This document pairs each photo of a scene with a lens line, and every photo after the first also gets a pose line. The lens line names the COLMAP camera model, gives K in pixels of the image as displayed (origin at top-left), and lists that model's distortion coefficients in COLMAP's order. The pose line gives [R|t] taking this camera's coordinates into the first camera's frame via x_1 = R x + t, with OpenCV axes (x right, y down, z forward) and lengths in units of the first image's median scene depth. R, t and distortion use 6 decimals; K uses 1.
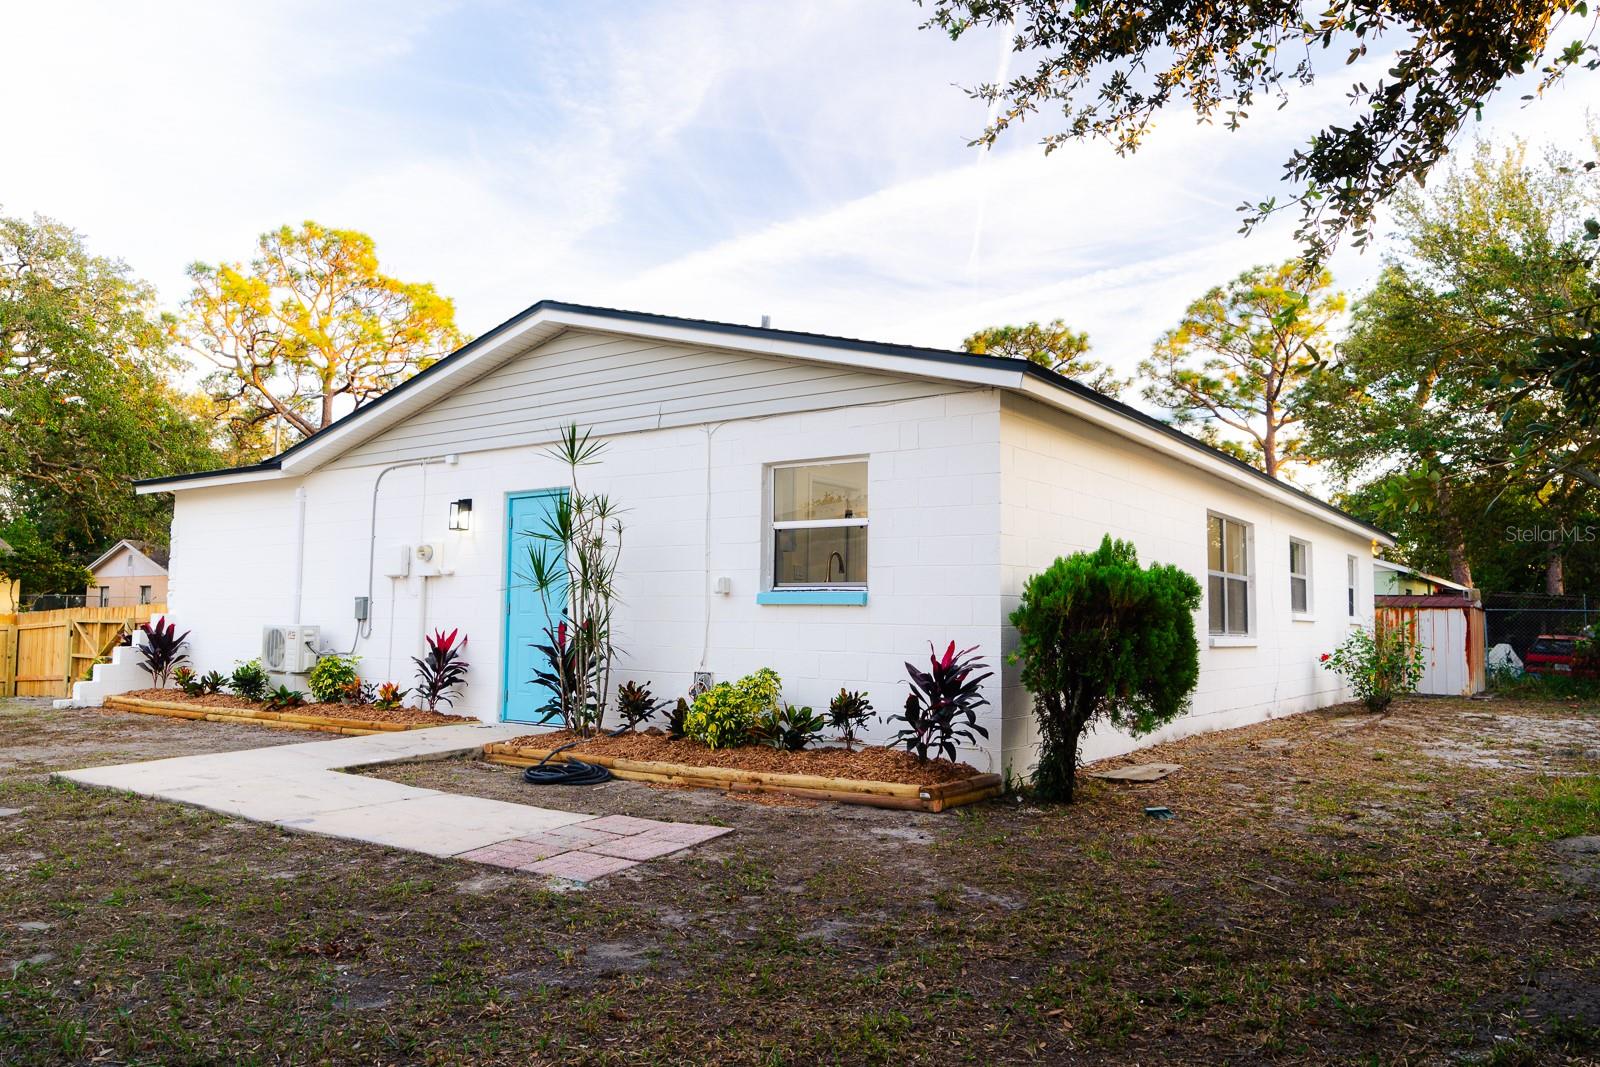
lens RADIAL K [[1113.6, 0, 805.5], [0, 1113.6, 551.6], [0, 0, 1]] dist [-0.007549, 0.001254]
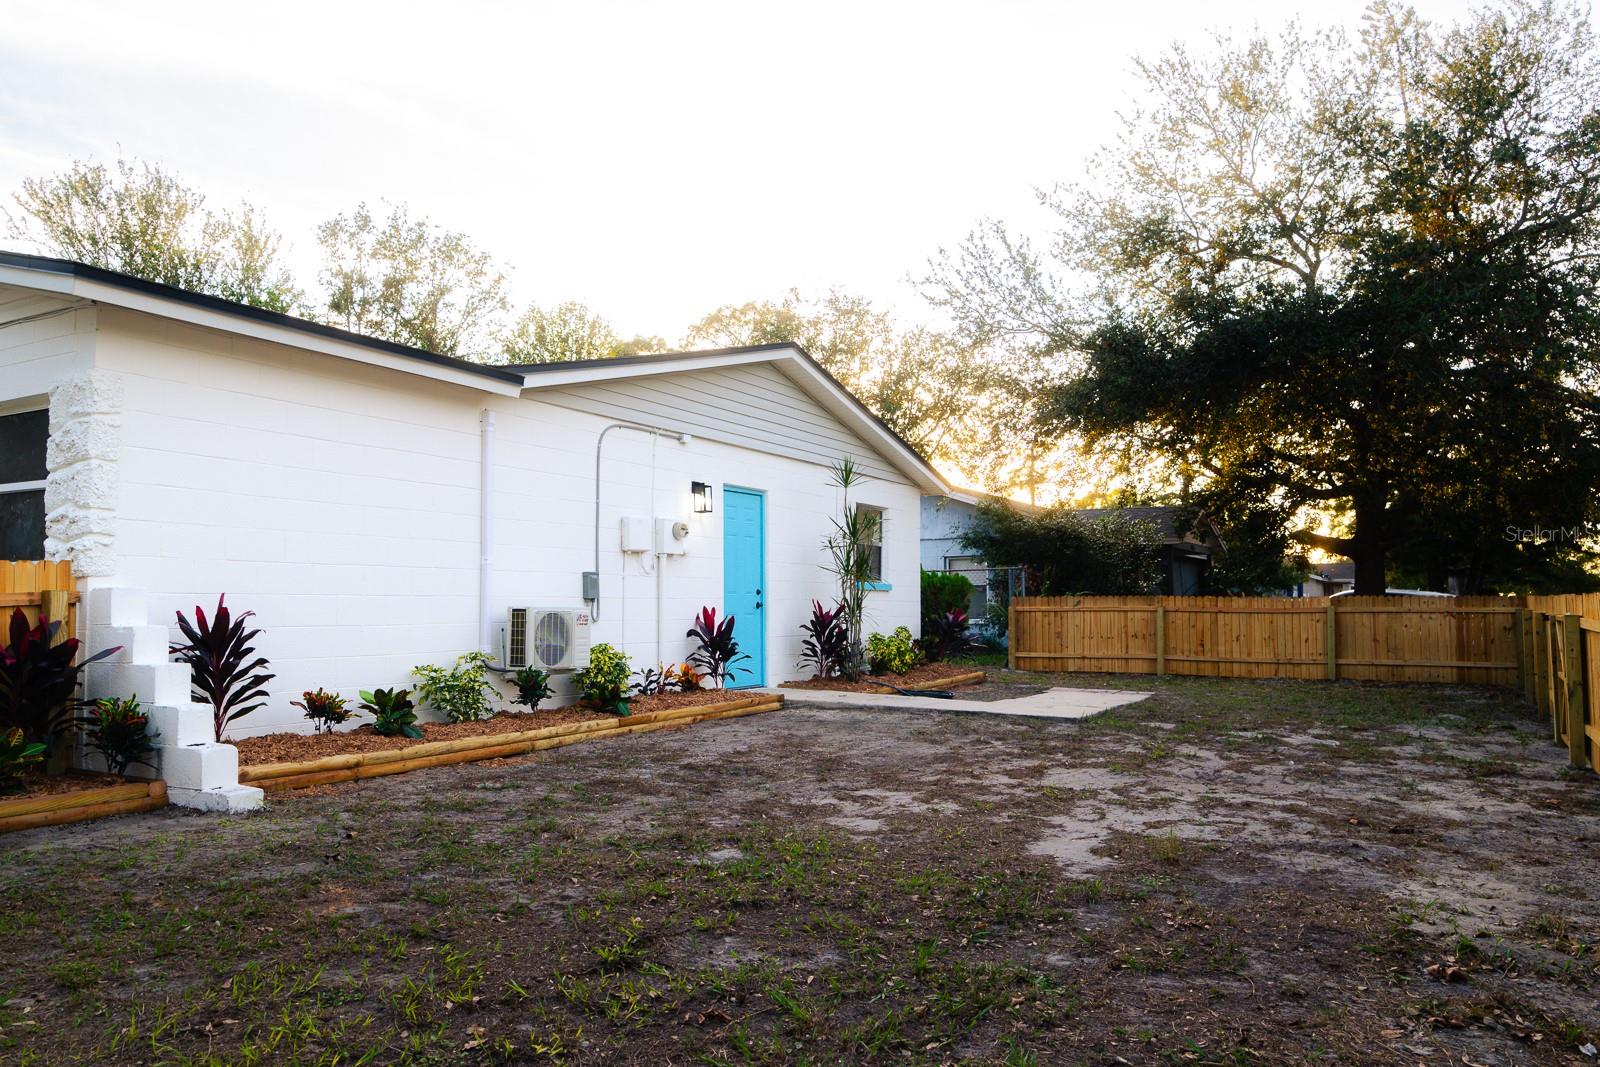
lens RADIAL K [[1113.6, 0, 805.5], [0, 1113.6, 551.6], [0, 0, 1]] dist [-0.007549, 0.001254]
pose [[-0.091163, 0.045703, 0.994787, -1.004302], [-0.055990, 0.997131, -0.050942, 0.047800], [-0.994261, -0.060342, -0.088342, 0.743032]]
